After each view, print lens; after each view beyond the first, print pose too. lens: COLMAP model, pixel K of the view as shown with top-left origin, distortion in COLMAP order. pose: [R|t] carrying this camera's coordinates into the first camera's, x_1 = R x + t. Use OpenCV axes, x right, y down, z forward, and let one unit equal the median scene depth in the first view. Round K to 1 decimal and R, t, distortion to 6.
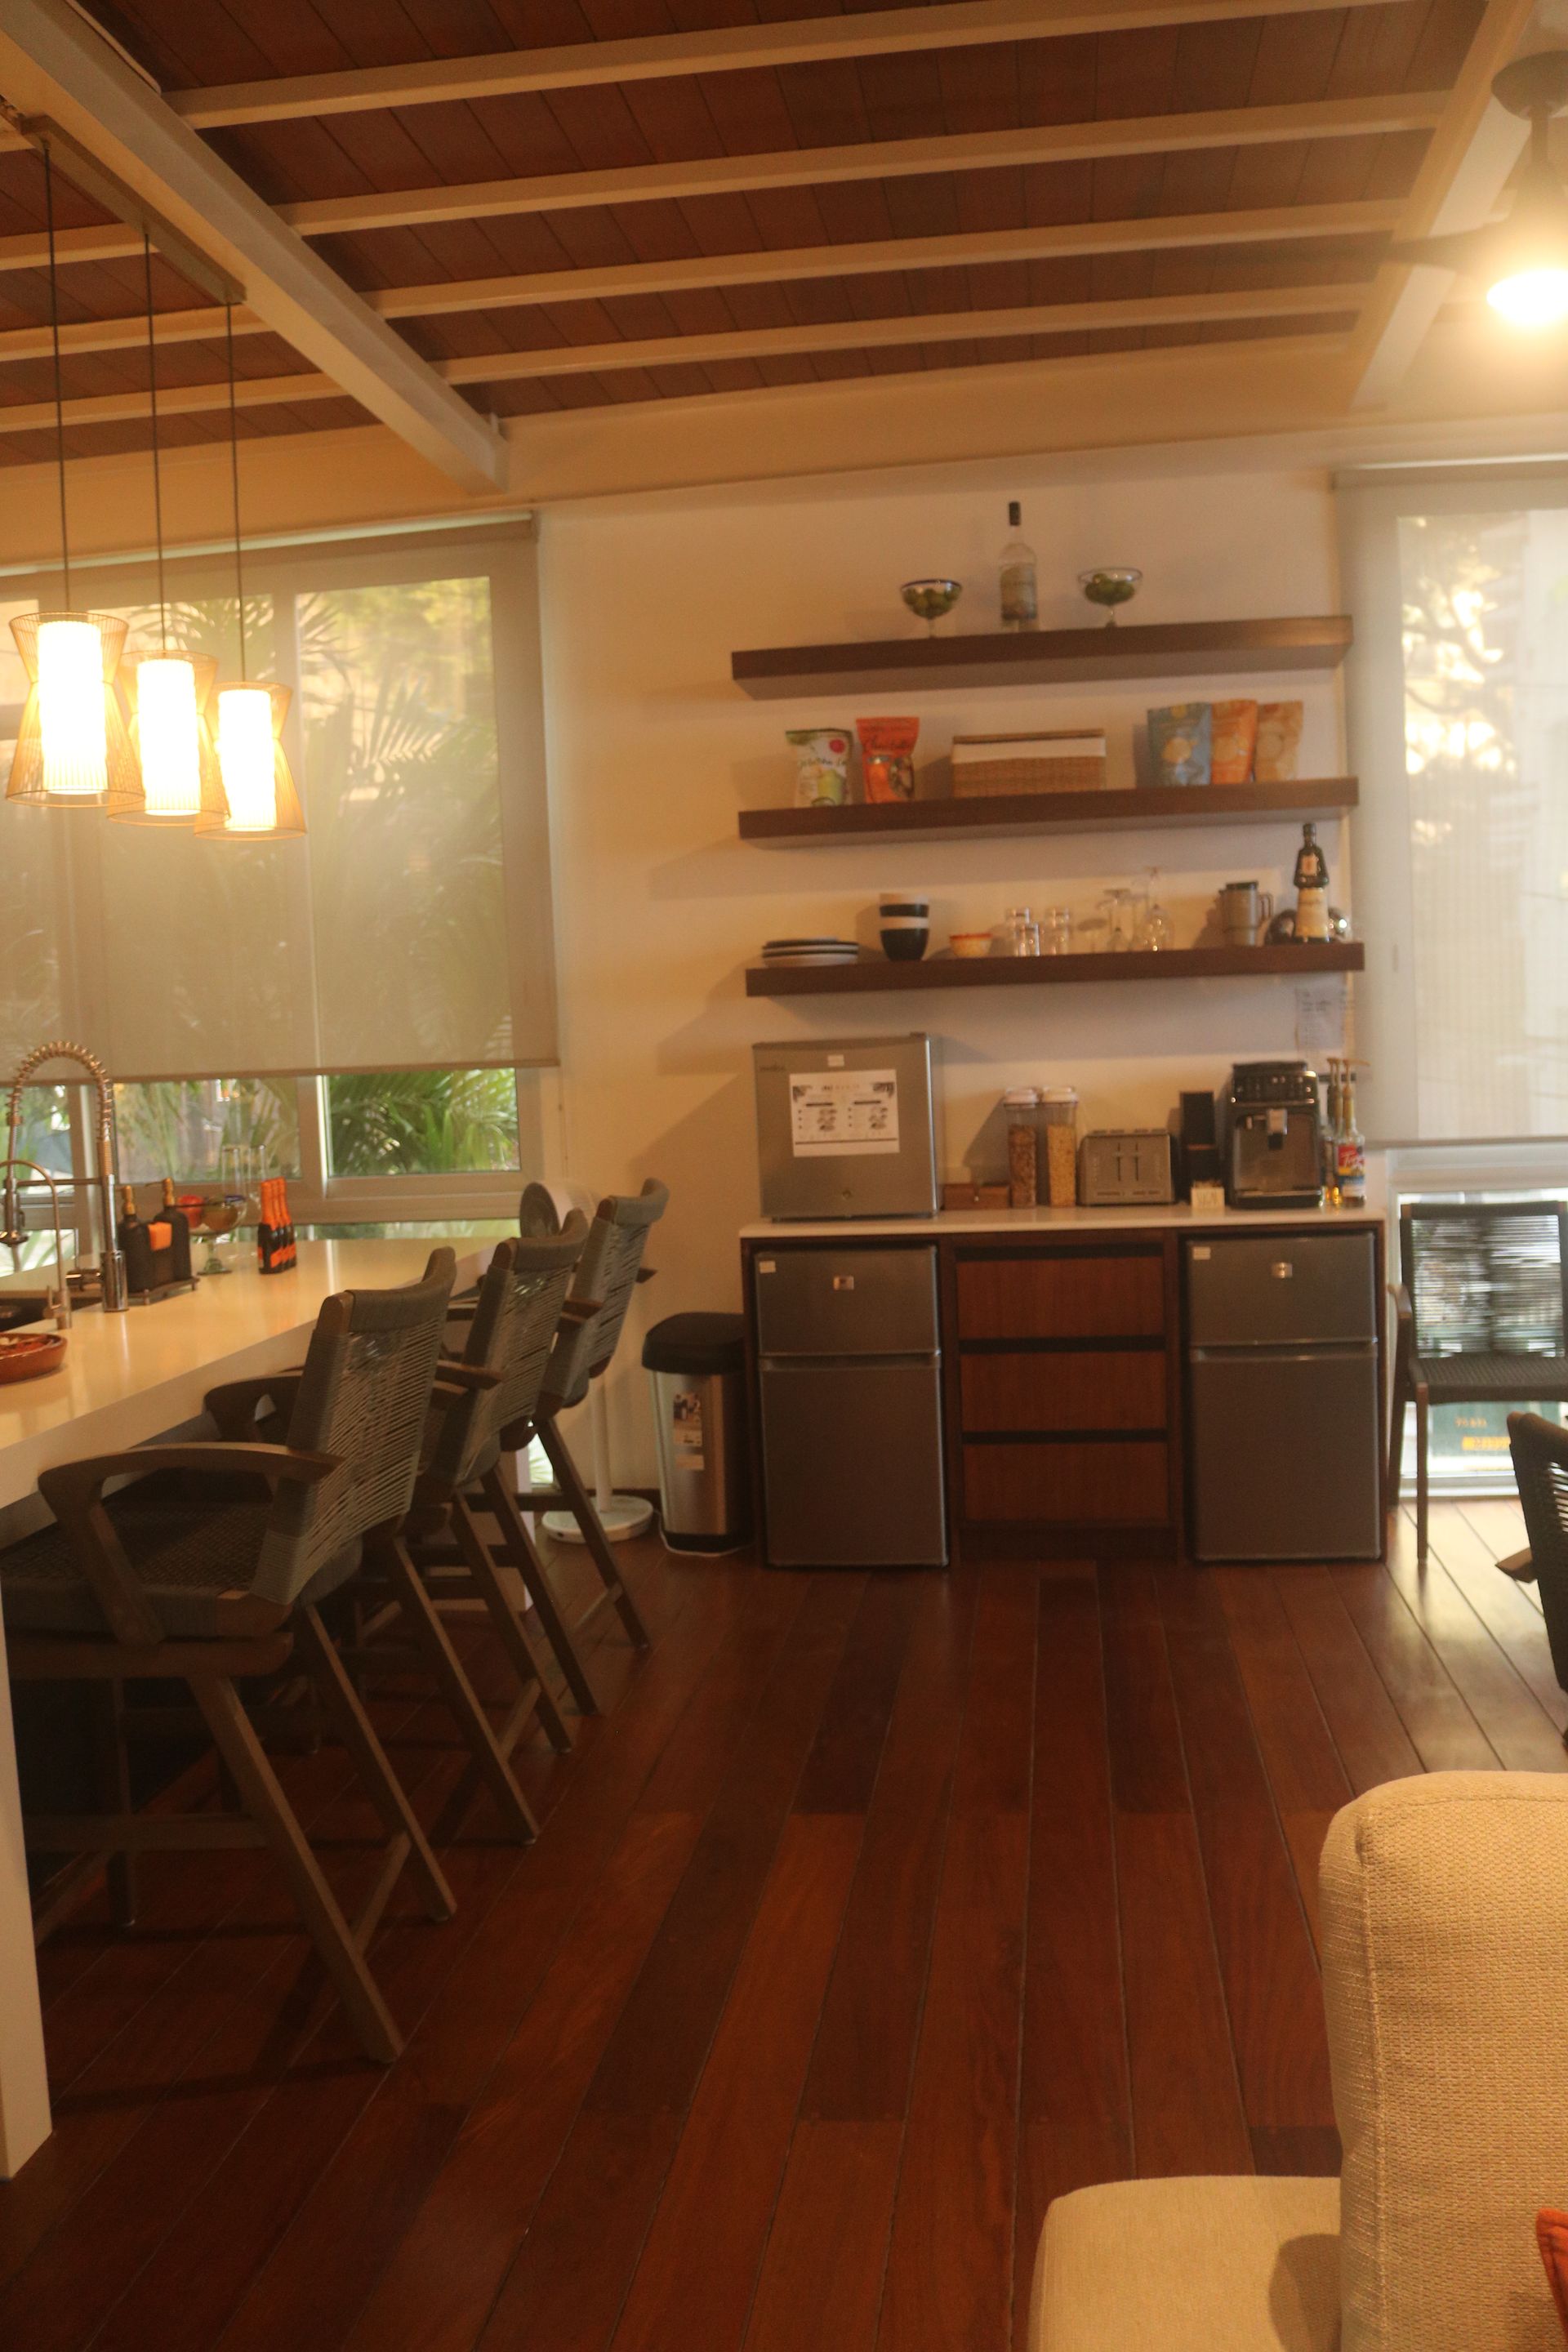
lens RADIAL K [[1921.7, 0, 784.0], [0, 1921.7, 1176.0], [0, 0, 1]] dist [-0.150724, 0.089194]
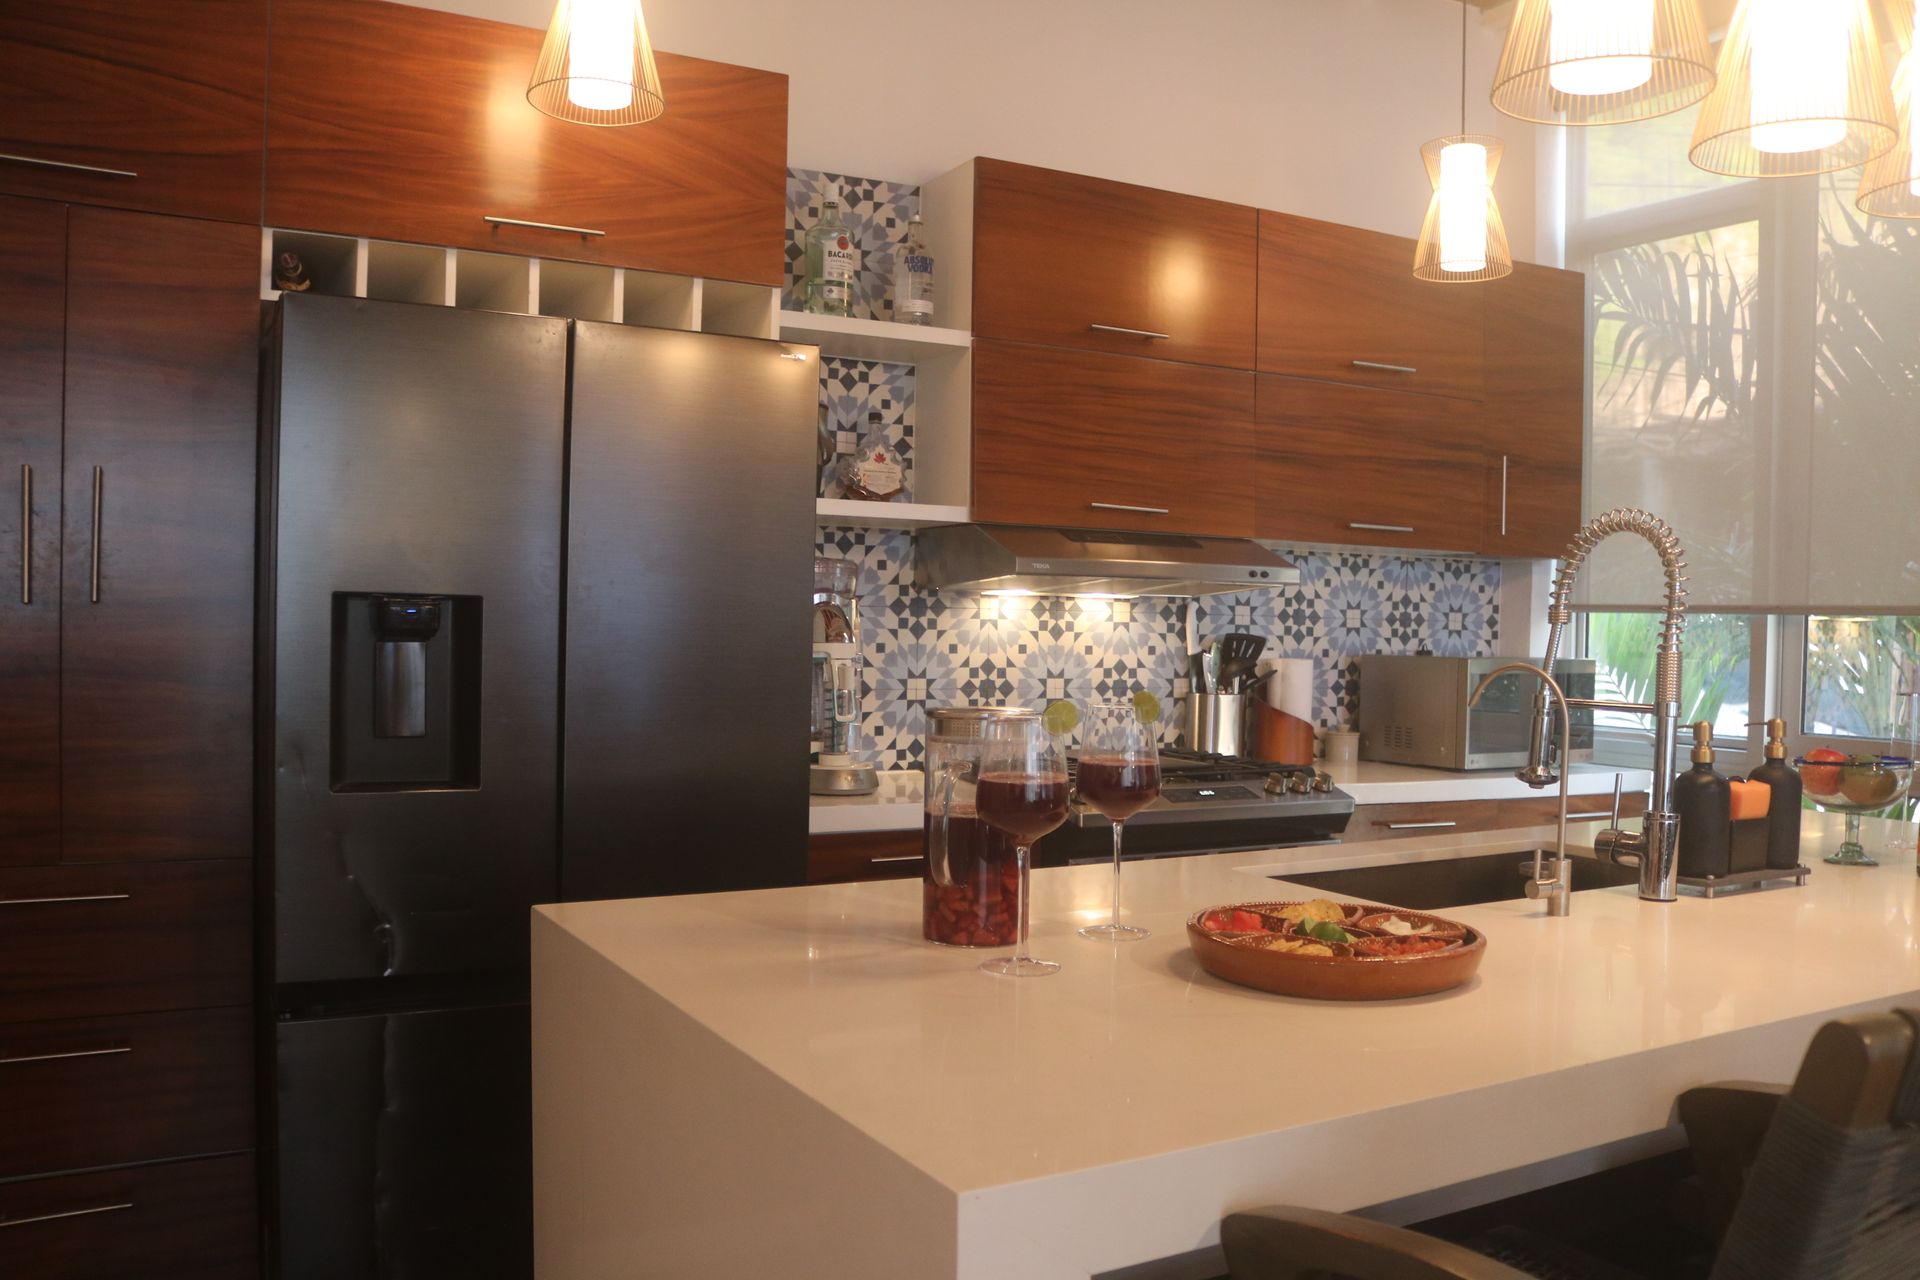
lens RADIAL K [[1568.7, 0, 962.9], [0, 1568.7, 675.5], [0, 0, 1]] dist [-0.150724, 0.089194]
pose [[0.609935, 0.080538, -0.788348, -0.057243], [-0.102814, 0.994456, 0.022048, 0.003050], [0.785753, 0.067606, 0.614835, 0.333677]]
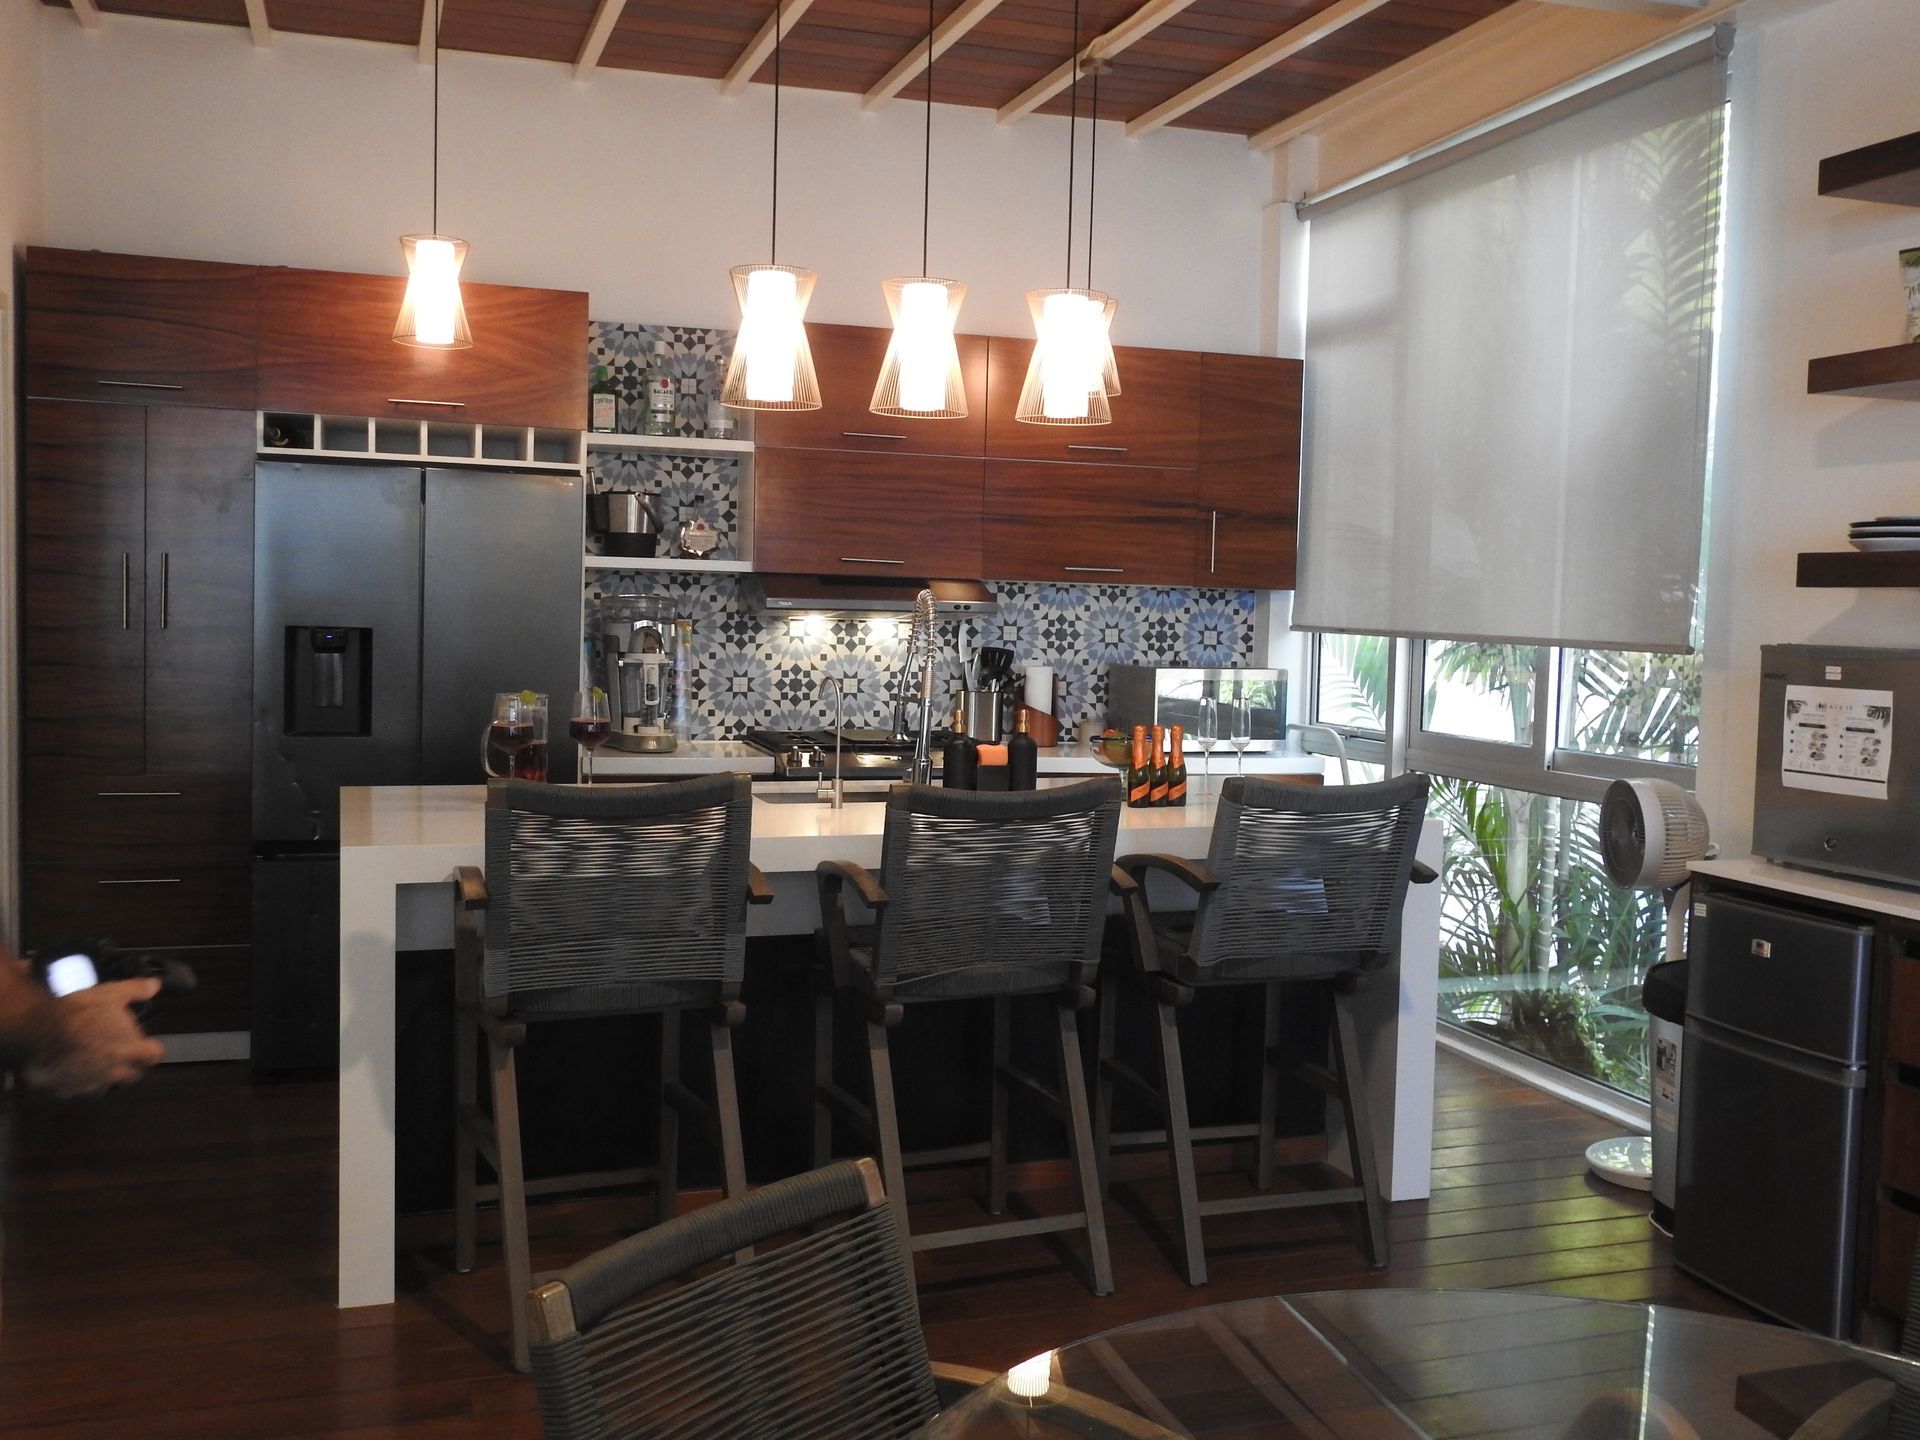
lens RADIAL K [[1795.4, 0, 960.0], [0, 1795.4, 720.0], [0, 0, 1]] dist [-0.005655, -0.000728]
pose [[0.451215, 0.113667, -0.885147, 0.520263], [-0.110748, 0.991320, 0.070846, -0.053440], [0.885517, 0.066061, 0.459887, 0.345284]]
